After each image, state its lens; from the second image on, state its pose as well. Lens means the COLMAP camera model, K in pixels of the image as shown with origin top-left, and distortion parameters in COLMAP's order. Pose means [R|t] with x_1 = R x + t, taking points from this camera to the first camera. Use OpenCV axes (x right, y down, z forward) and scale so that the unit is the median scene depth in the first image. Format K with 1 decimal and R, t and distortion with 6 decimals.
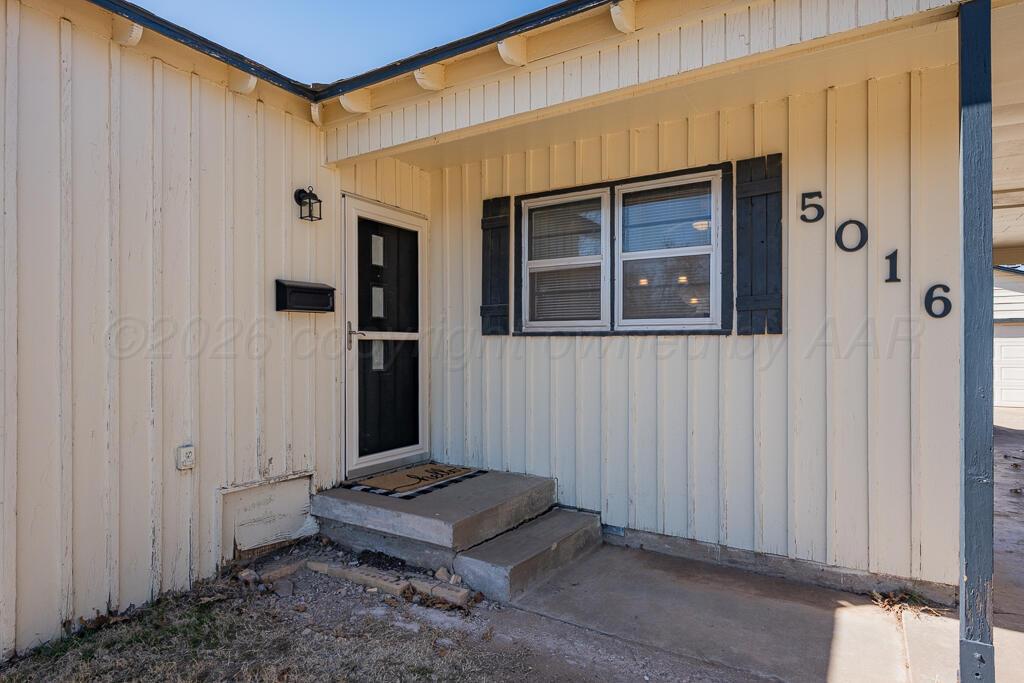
lens RADIAL K [[575.2, 0, 519.2], [0, 575.2, 345.7], [0, 0, 1]] dist [0.020711, -0.000104]
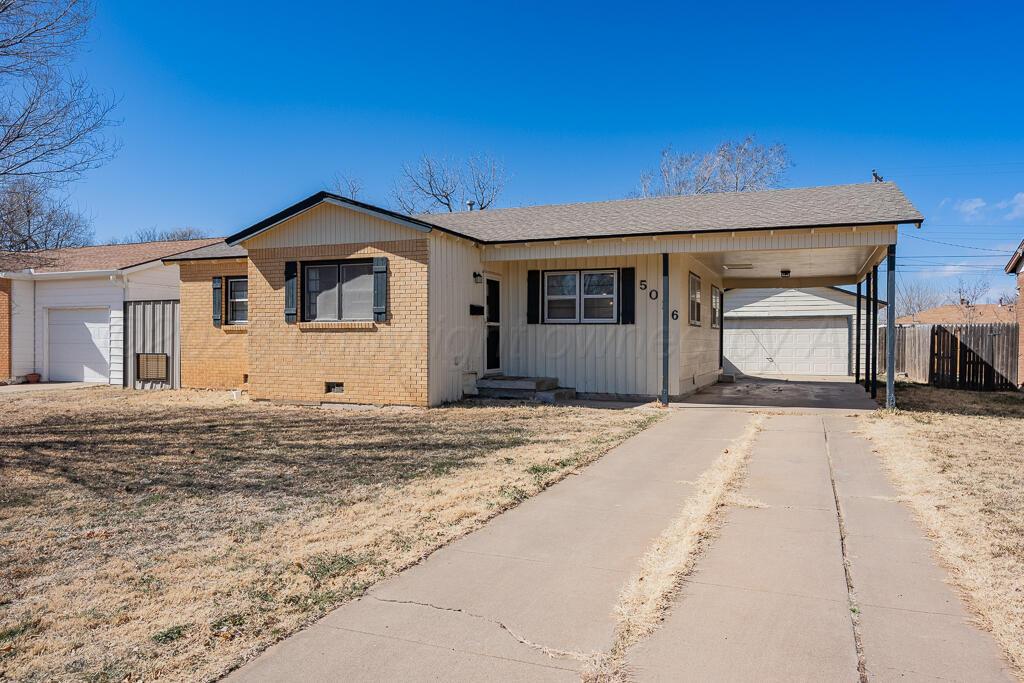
lens RADIAL K [[721.2, 0, 509.6], [0, 721.2, 342.9], [0, 0, 1]] dist [0.036542, 0.000189]
pose [[0.989289, 0.003936, 0.145920, -0.689116], [-0.004354, 0.999987, 0.002543, 0.065033], [-0.145909, -0.003151, 0.989293, -2.421844]]
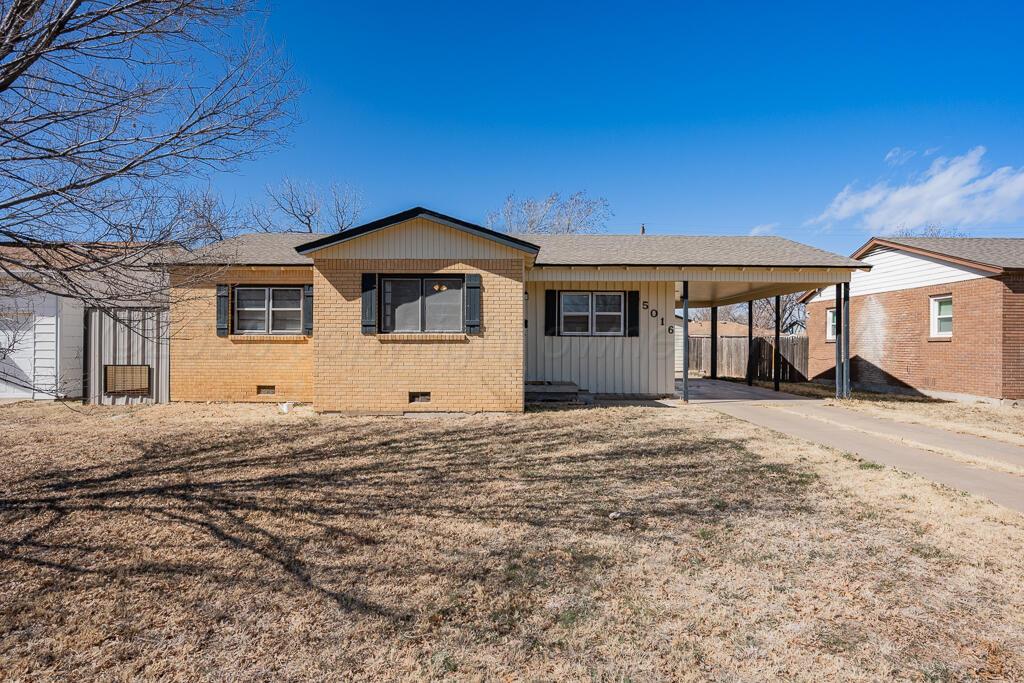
lens RADIAL K [[575.2, 0, 511.5], [0, 575.2, 339.5], [0, 0, 1]] dist [0.020711, -0.000104]
pose [[0.855455, 0.008899, 0.517801, -1.979553], [-0.003589, 0.999930, -0.011255, 0.038452], [-0.517865, 0.007770, 0.855427, -1.624632]]
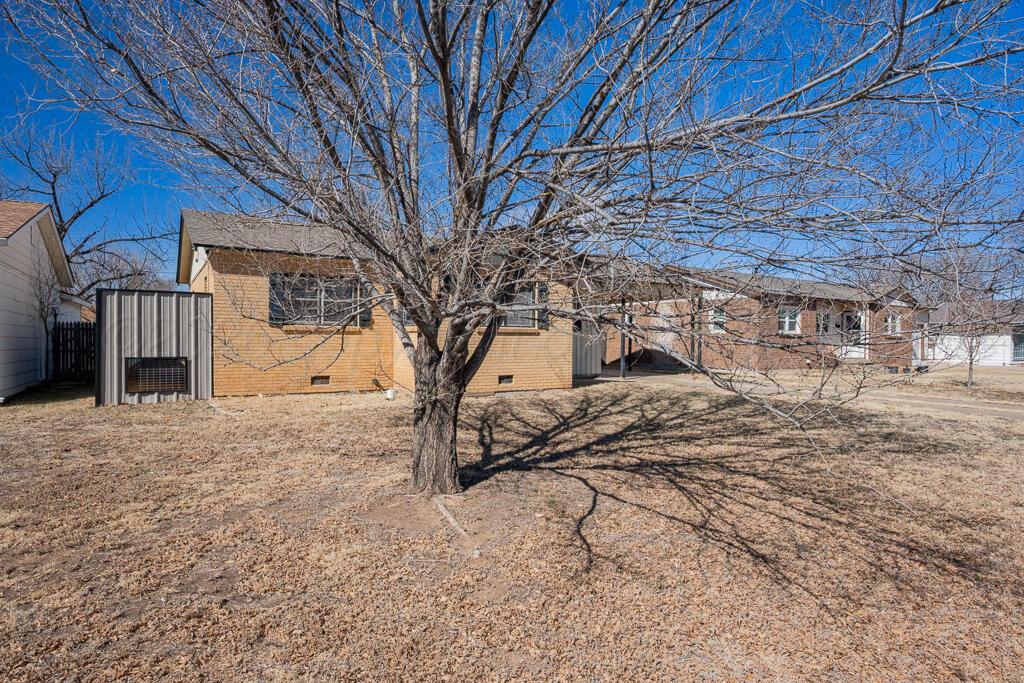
lens RADIAL K [[575.2, 0, 508.3], [0, 575.2, 345.4], [0, 0, 1]] dist [0.020711, -0.000104]
pose [[0.422406, 0.004353, 0.906396, -3.870890], [-0.003353, 0.999989, -0.003240, 0.093895], [-0.906400, -0.001670, 0.422416, -0.539386]]
